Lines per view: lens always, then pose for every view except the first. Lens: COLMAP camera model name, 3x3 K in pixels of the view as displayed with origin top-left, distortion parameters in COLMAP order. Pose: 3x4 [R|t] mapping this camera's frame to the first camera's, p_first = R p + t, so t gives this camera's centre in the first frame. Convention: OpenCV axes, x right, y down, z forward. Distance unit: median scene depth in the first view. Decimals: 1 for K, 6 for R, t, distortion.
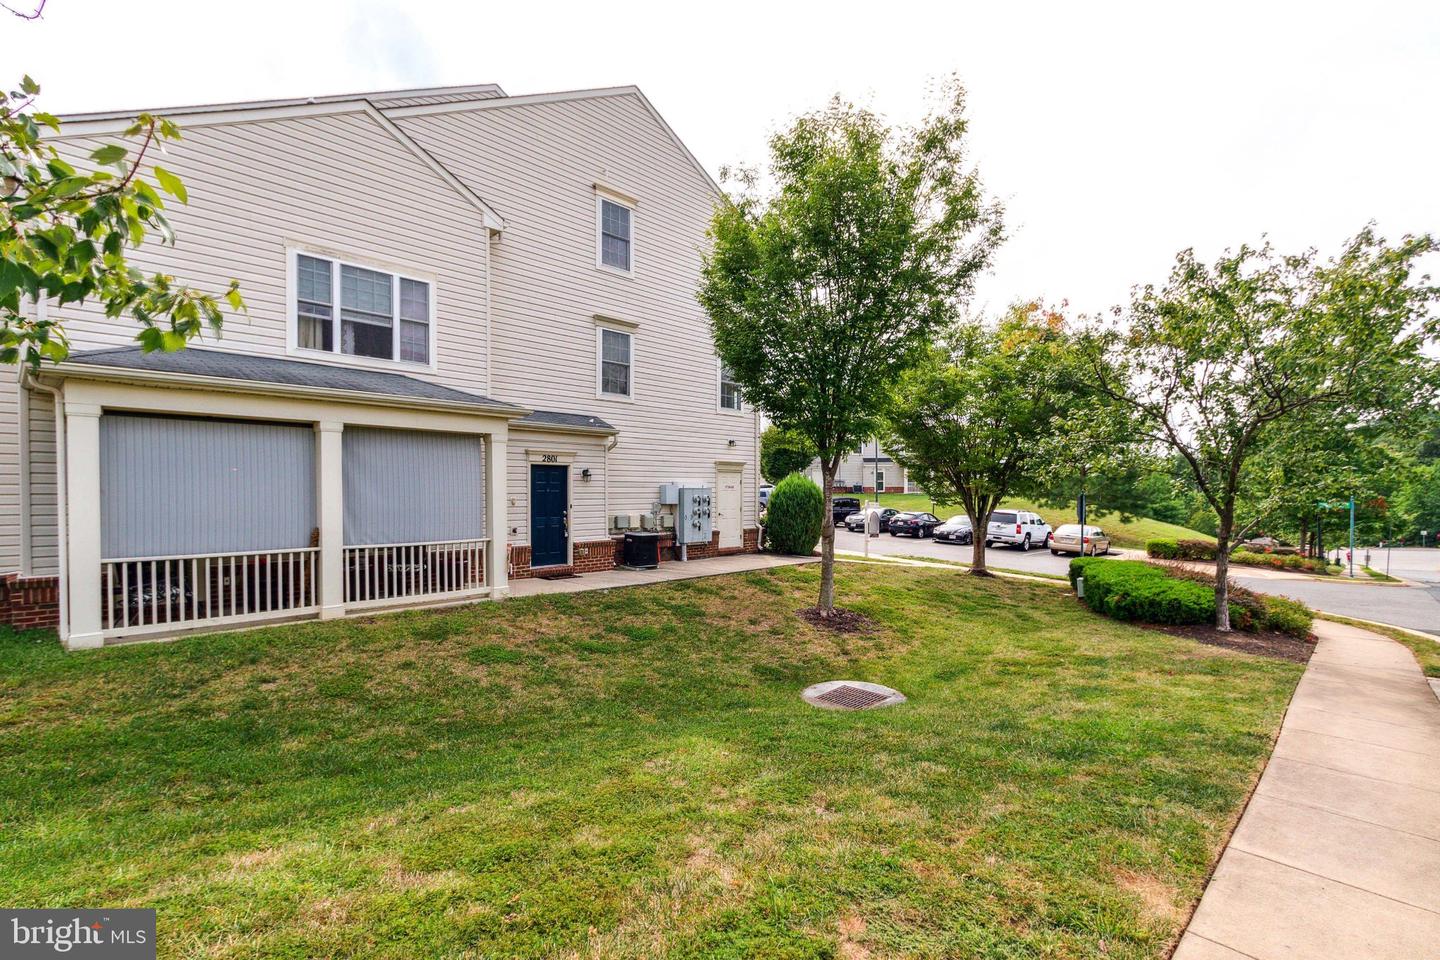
lens RADIAL K [[674.0, 0, 708.1], [0, 674.0, 492.4], [0, 0, 1]] dist [0.000965, 0.000059]
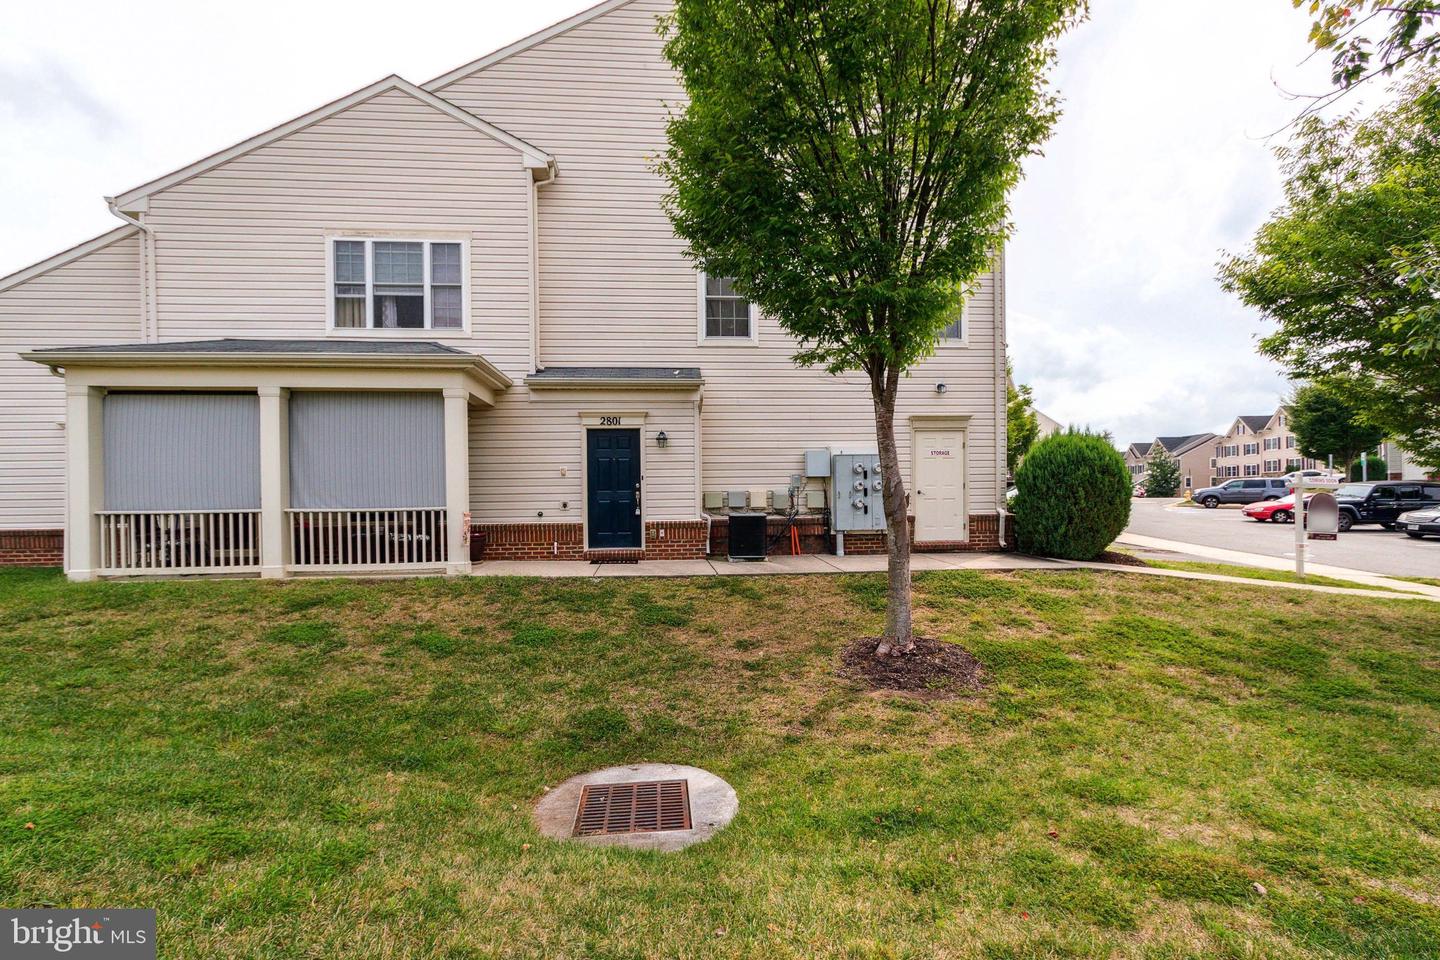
lens RADIAL K [[674.0, 0, 708.1], [0, 674.0, 492.4], [0, 0, 1]] dist [0.000965, 0.000059]
pose [[0.749719, -0.013510, -0.661618, 0.476032], [0.010163, 0.999909, -0.008902, 0.055200], [0.661678, -0.000051, 0.749788, 0.515342]]
